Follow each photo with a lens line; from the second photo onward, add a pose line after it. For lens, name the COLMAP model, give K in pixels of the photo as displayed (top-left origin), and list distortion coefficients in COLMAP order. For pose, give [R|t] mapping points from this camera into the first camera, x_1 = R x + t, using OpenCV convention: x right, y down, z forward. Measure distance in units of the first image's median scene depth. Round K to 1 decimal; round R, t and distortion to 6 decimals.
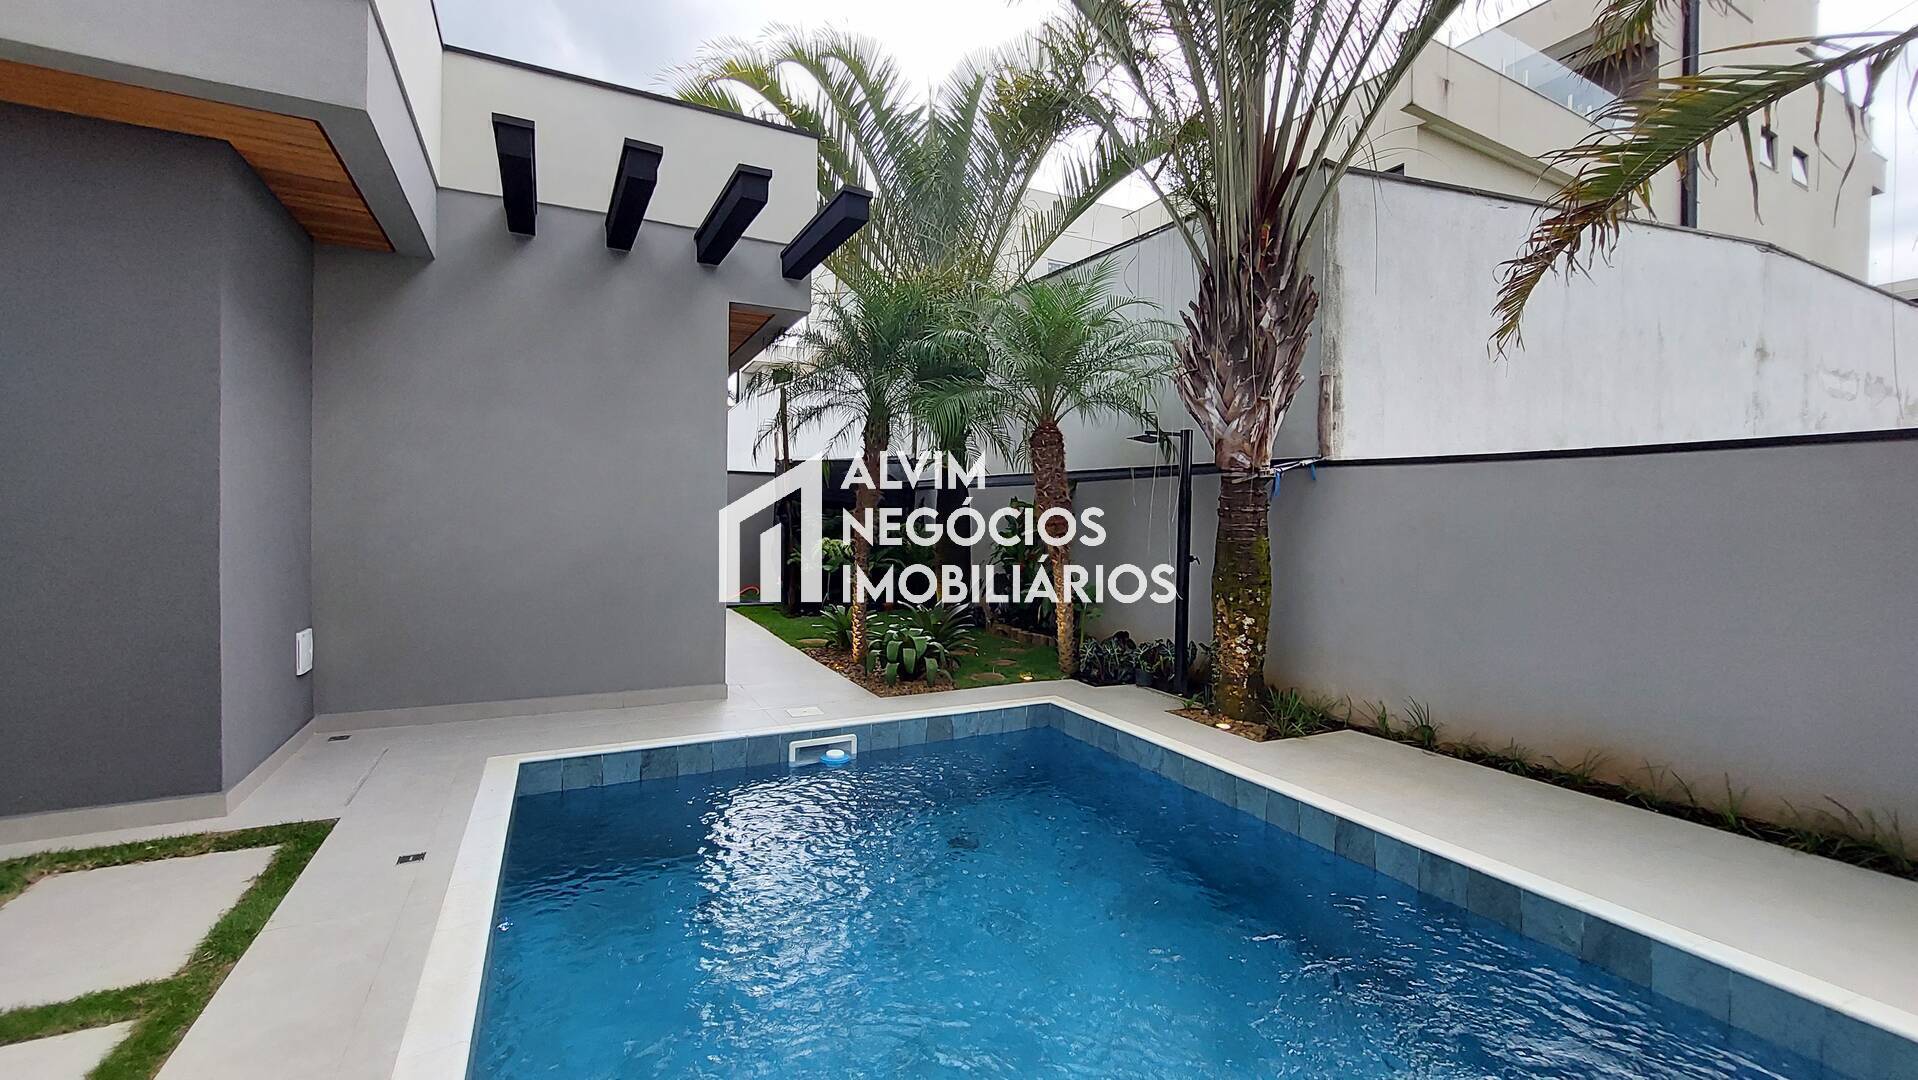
lens RADIAL K [[778.4, 0, 958.1], [0, 778.4, 526.3], [0, 0, 1]] dist [-0.014543, -0.001502]
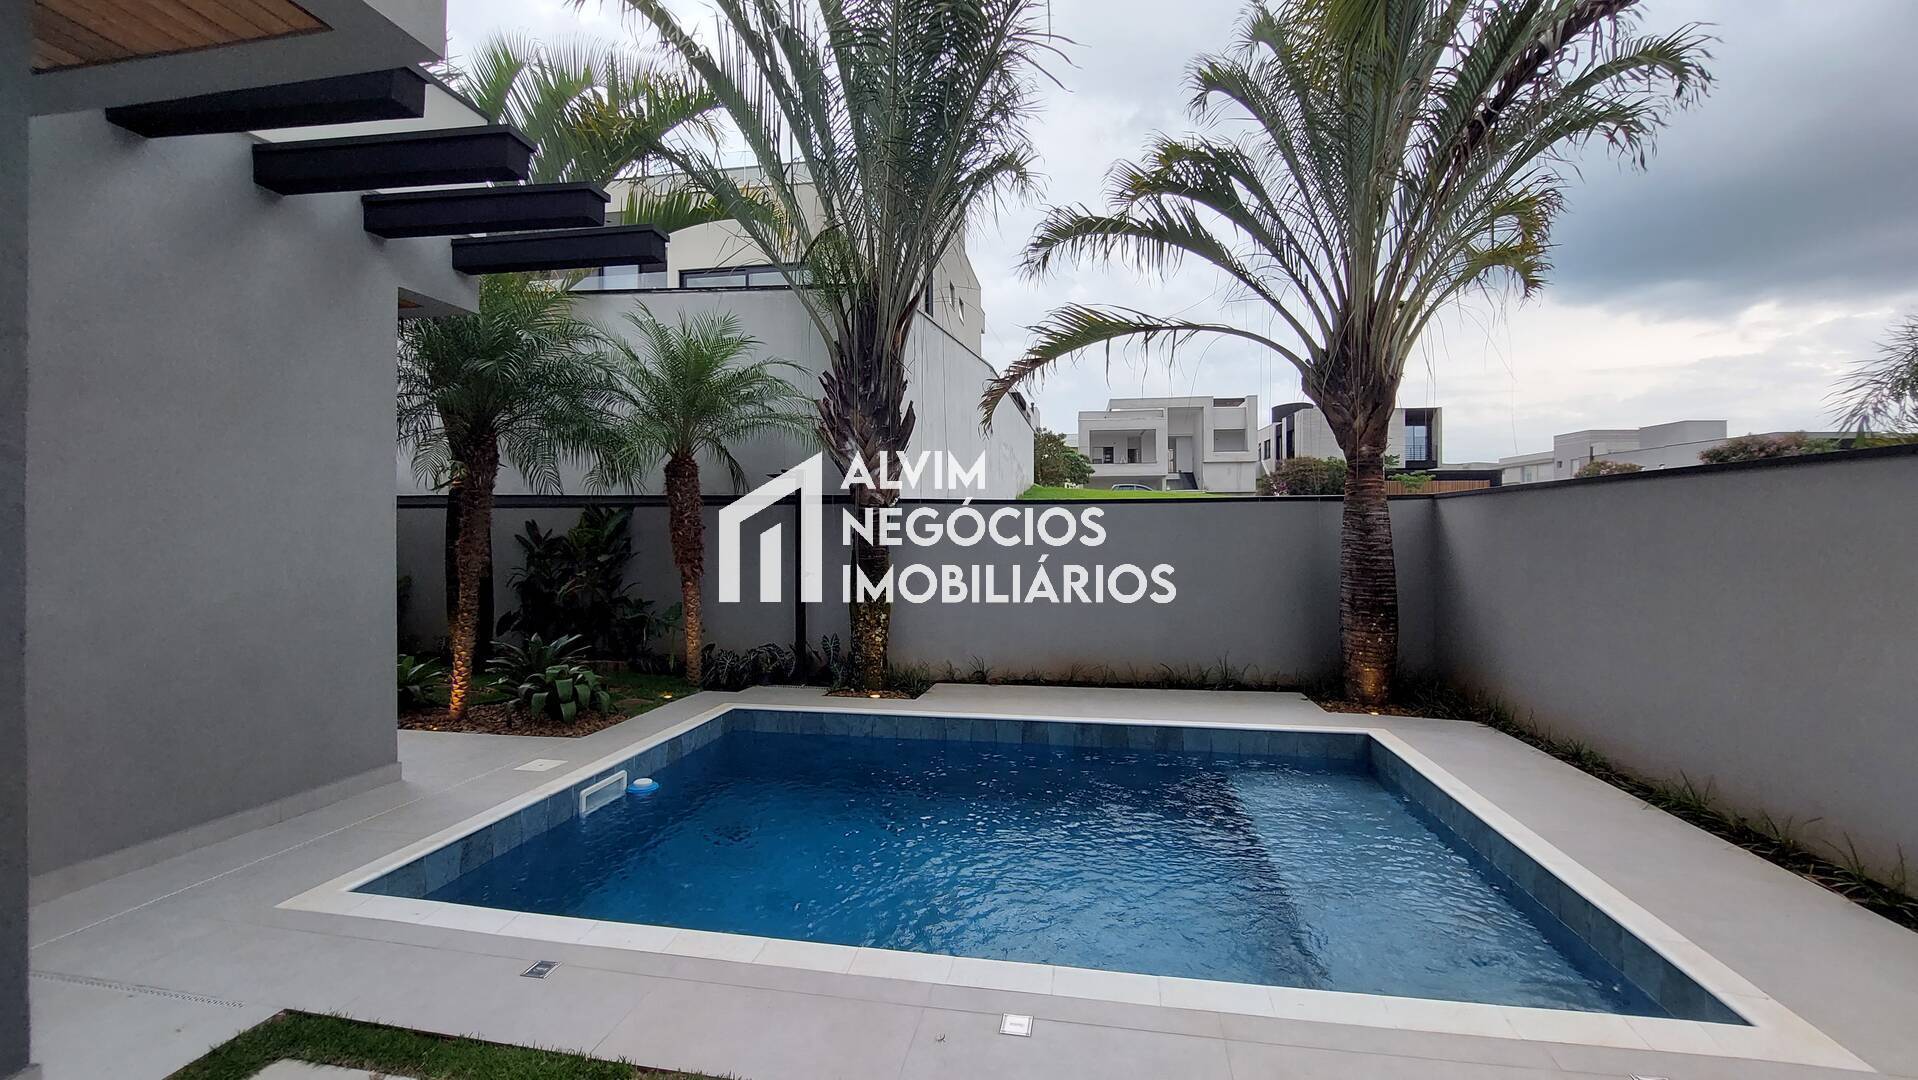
lens RADIAL K [[778.4, 0, 956.1], [0, 778.4, 540.8], [0, 0, 1]] dist [-0.014543, -0.001502]
pose [[0.607777, -0.020275, 0.793849, -0.627825], [0.023364, 0.999698, 0.007645, -0.018082], [-0.793764, 0.013901, 0.608067, 0.066355]]
